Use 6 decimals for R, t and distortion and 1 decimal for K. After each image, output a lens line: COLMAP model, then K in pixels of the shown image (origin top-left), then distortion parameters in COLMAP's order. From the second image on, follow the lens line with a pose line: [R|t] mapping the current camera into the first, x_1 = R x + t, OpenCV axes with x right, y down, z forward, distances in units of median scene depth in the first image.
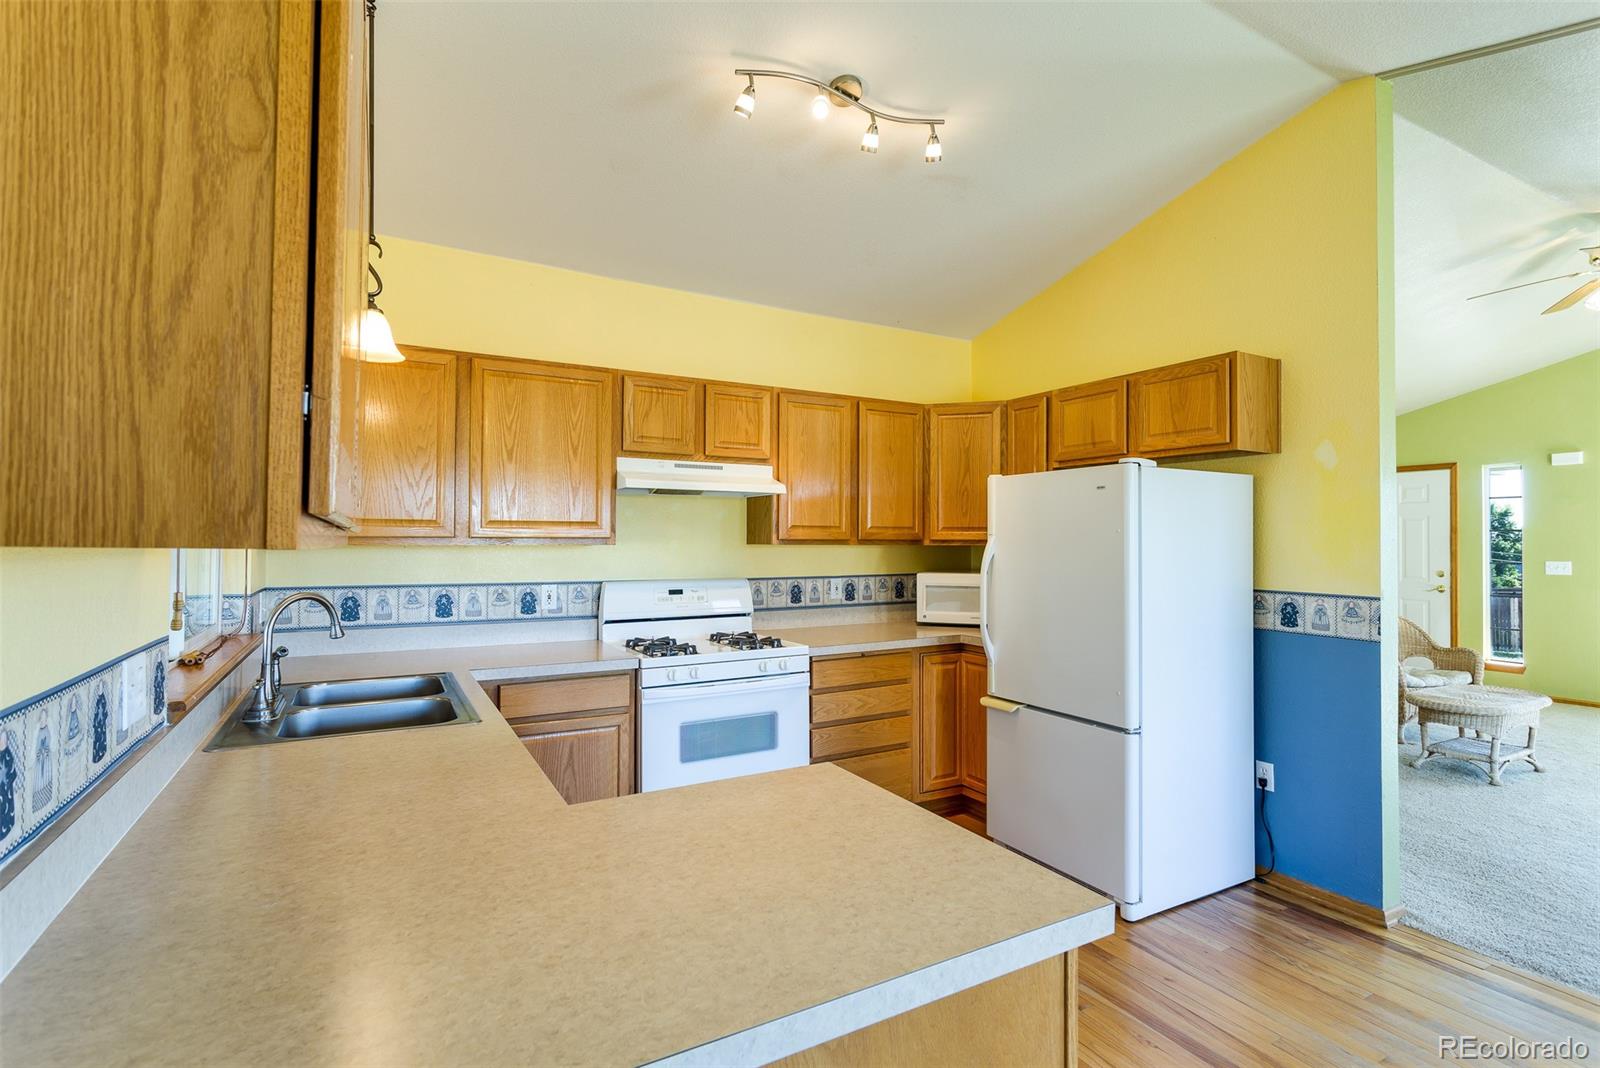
lens RADIAL K [[766.4, 0, 796.7], [0, 766.4, 532.6], [0, 0, 1]] dist [-0.006840, 0.003178]
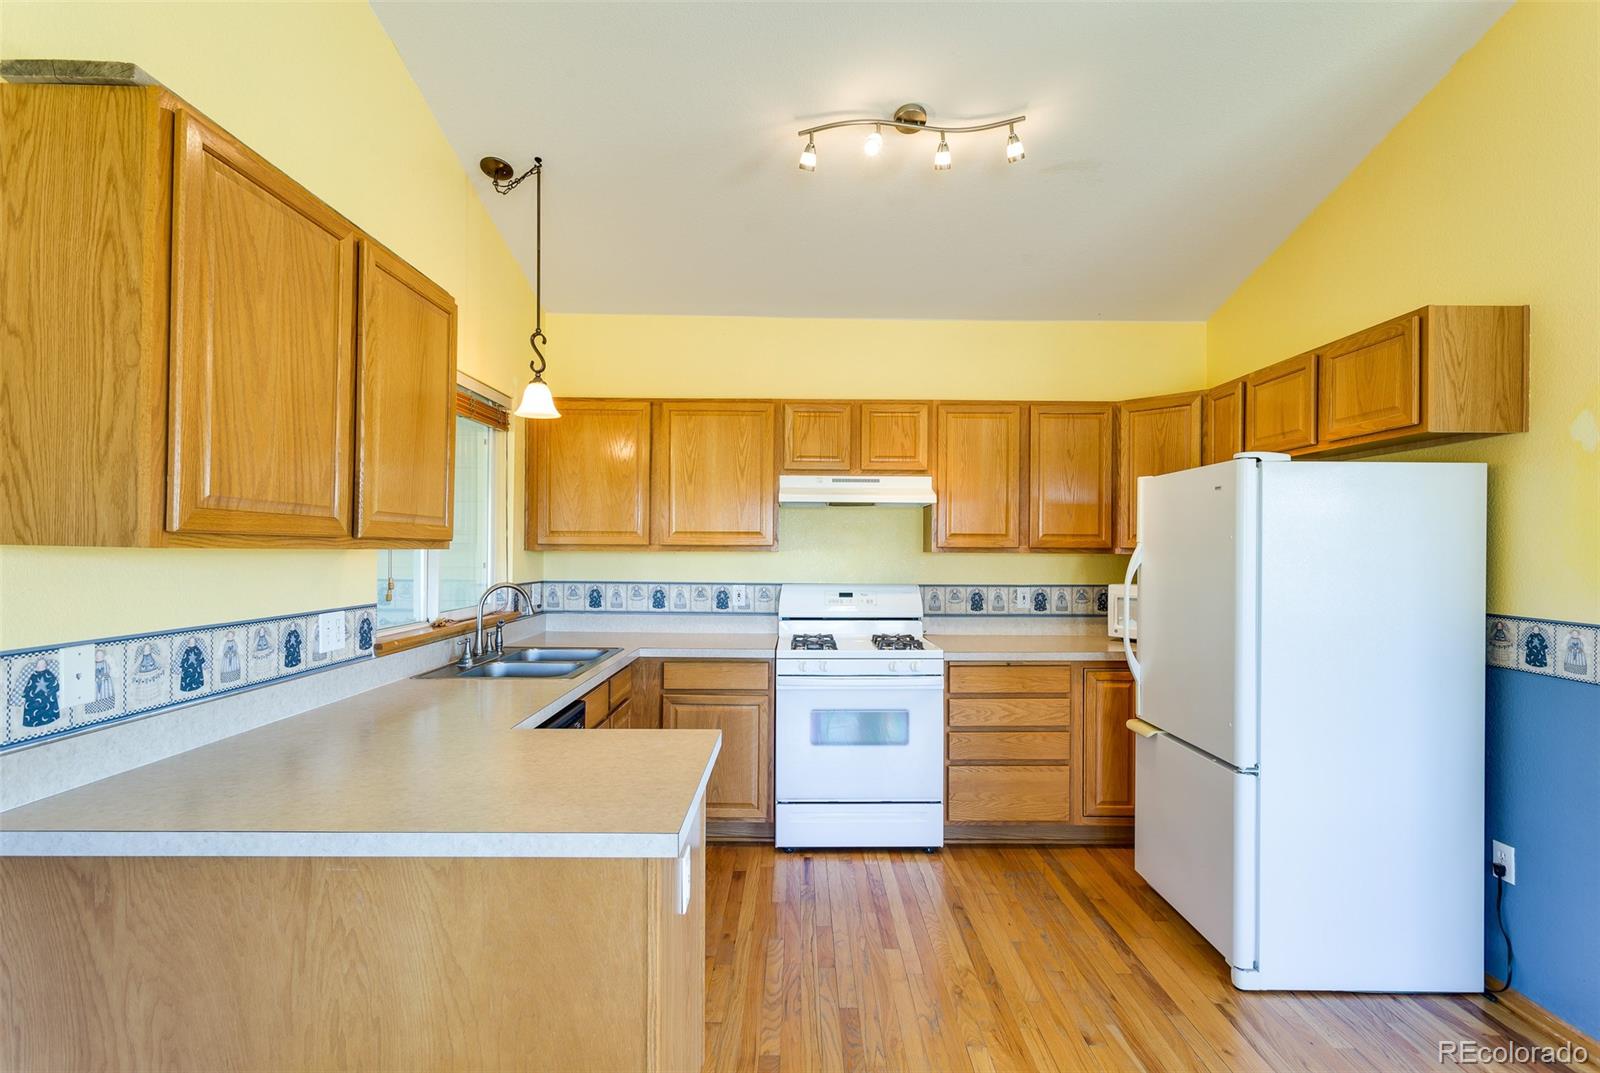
lens RADIAL K [[766.4, 0, 792.8], [0, 766.4, 549.8], [0, 0, 1]] dist [-0.006840, 0.003178]
pose [[0.870047, 0.003301, -0.492958, 0.371868], [0.001845, 0.999949, 0.009952, 0.001902], [0.492966, -0.009569, 0.869996, 0.002883]]
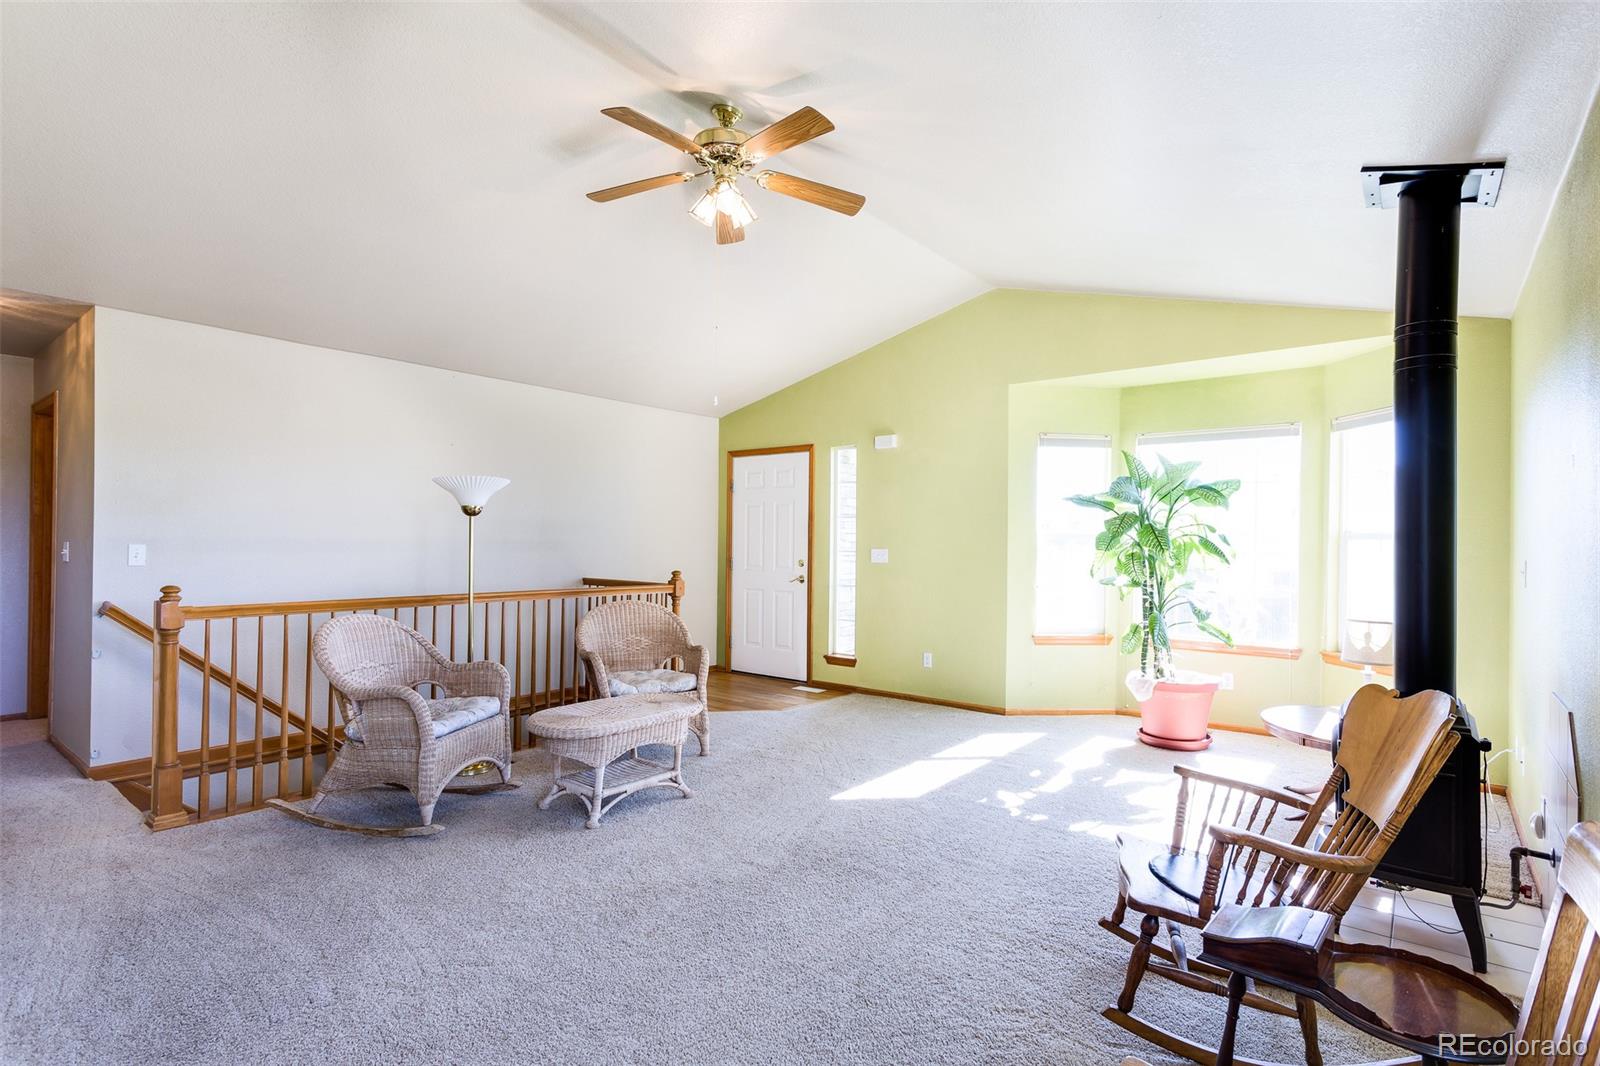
lens RADIAL K [[766.4, 0, 831.3], [0, 766.4, 538.6], [0, 0, 1]] dist [-0.006840, 0.003178]
pose [[0.917026, 0.011974, 0.398648, 1.130960], [-0.014287, 0.999894, 0.002831, 0.047332], [-0.398572, -0.008291, 0.917100, 0.278212]]
